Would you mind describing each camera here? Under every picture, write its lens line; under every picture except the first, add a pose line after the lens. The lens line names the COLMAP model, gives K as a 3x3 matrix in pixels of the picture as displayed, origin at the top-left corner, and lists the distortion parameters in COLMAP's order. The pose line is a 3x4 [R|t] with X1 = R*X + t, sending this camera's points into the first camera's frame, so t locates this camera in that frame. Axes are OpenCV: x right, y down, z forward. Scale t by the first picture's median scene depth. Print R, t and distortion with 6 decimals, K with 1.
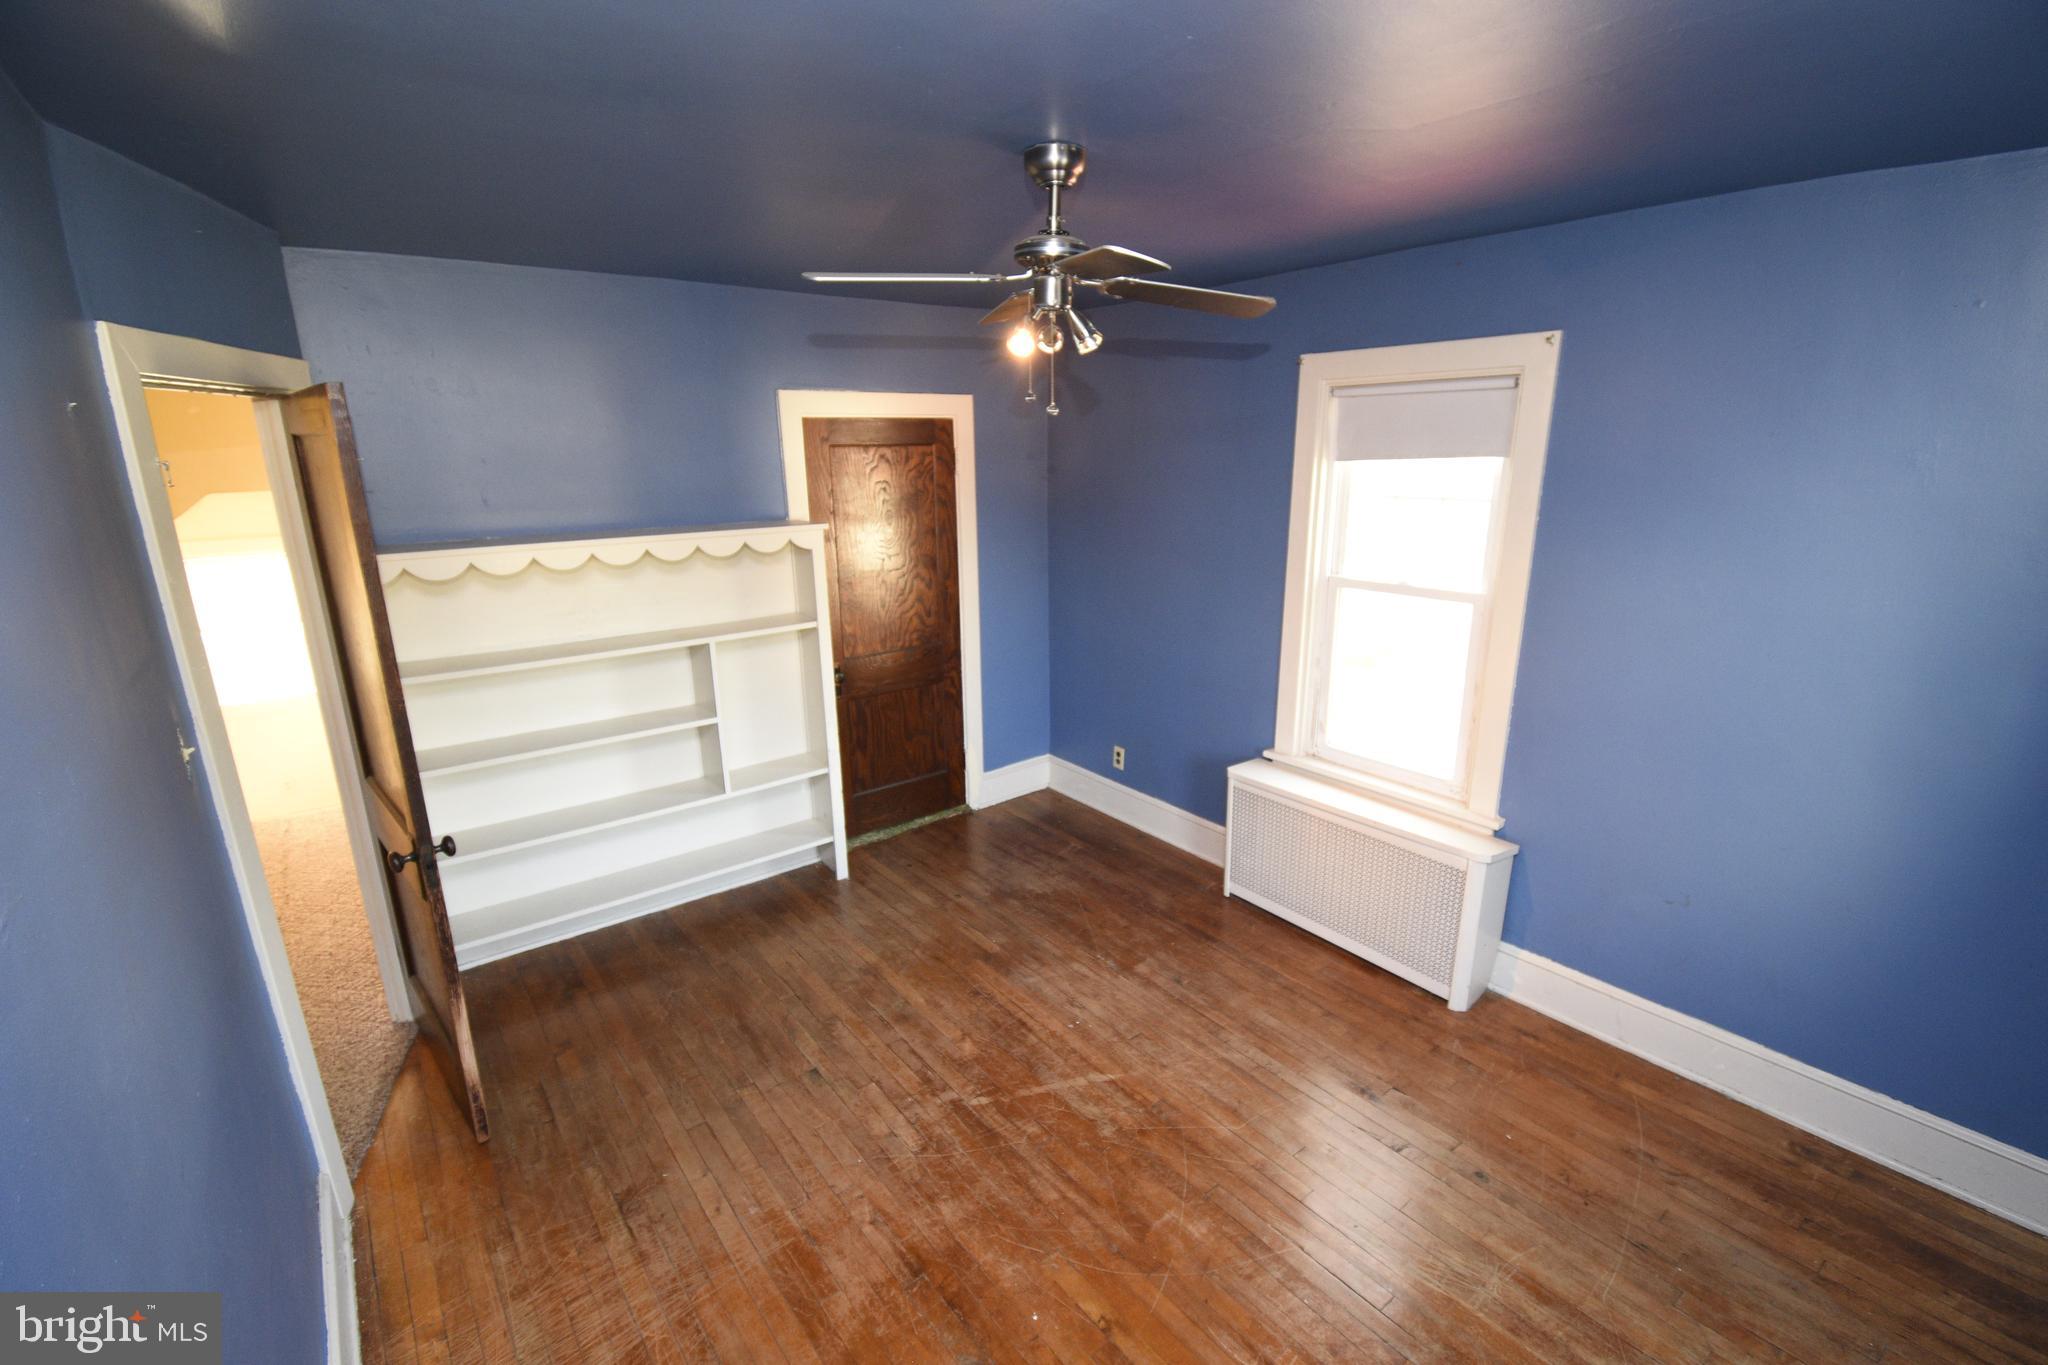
lens RADIAL K [[940.1, 0, 1015.5], [0, 940.1, 695.7], [0, 0, 1]] dist [0.026237, -0.031724]
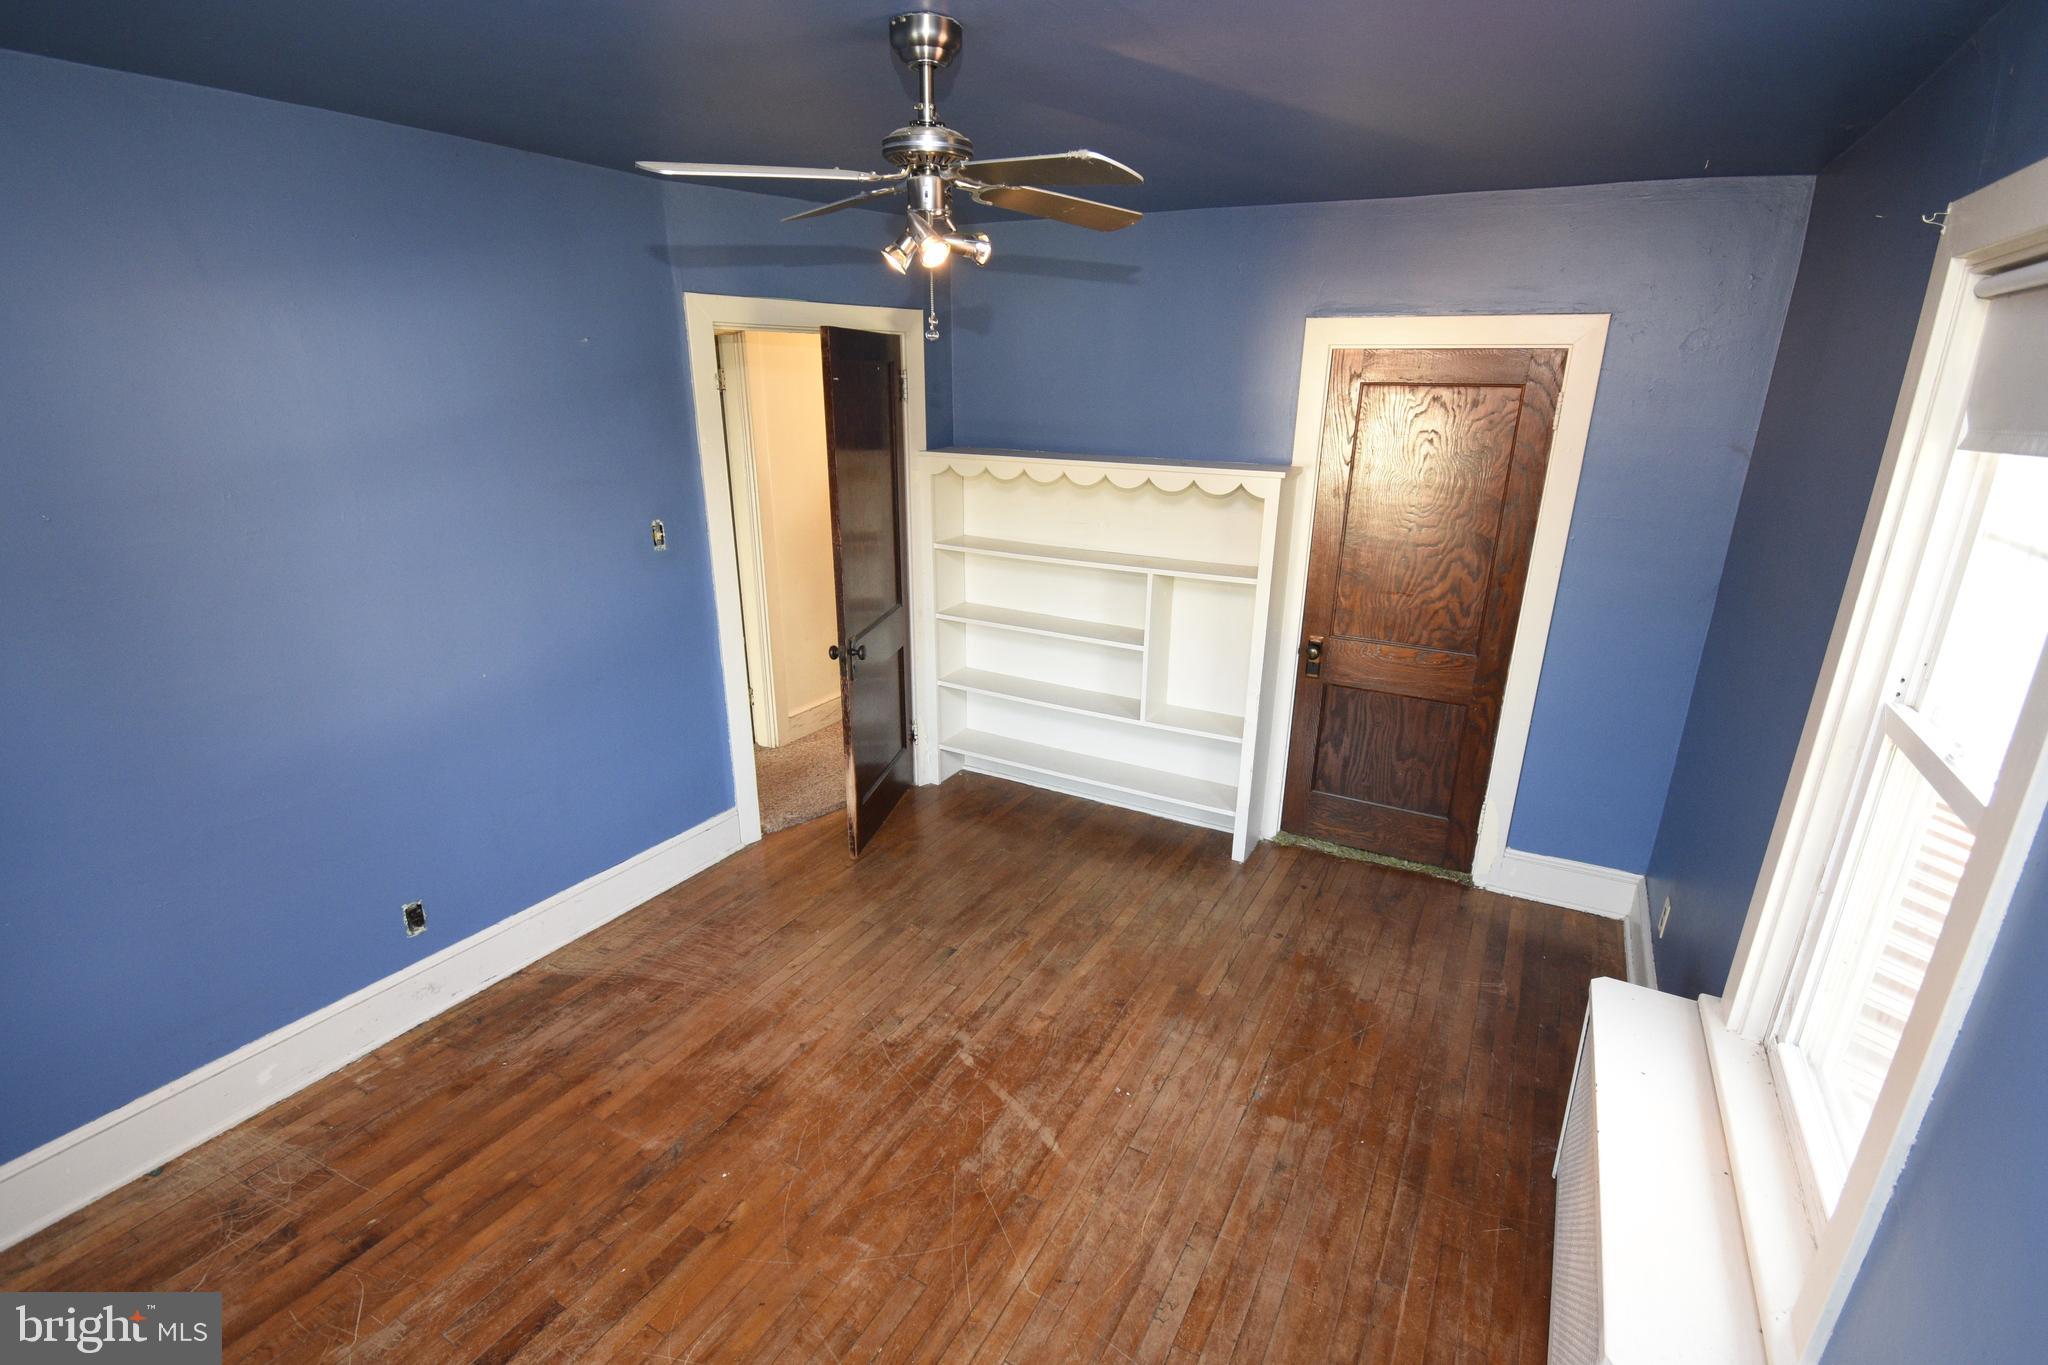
lens RADIAL K [[940.1, 0, 1015.5], [0, 940.1, 695.7], [0, 0, 1]] dist [0.026237, -0.031724]
pose [[0.385064, 0.311333, -0.868791, 0.589659], [-0.261293, 0.939640, 0.220912, -0.127426], [0.885128, 0.141944, 0.443171, 0.460005]]
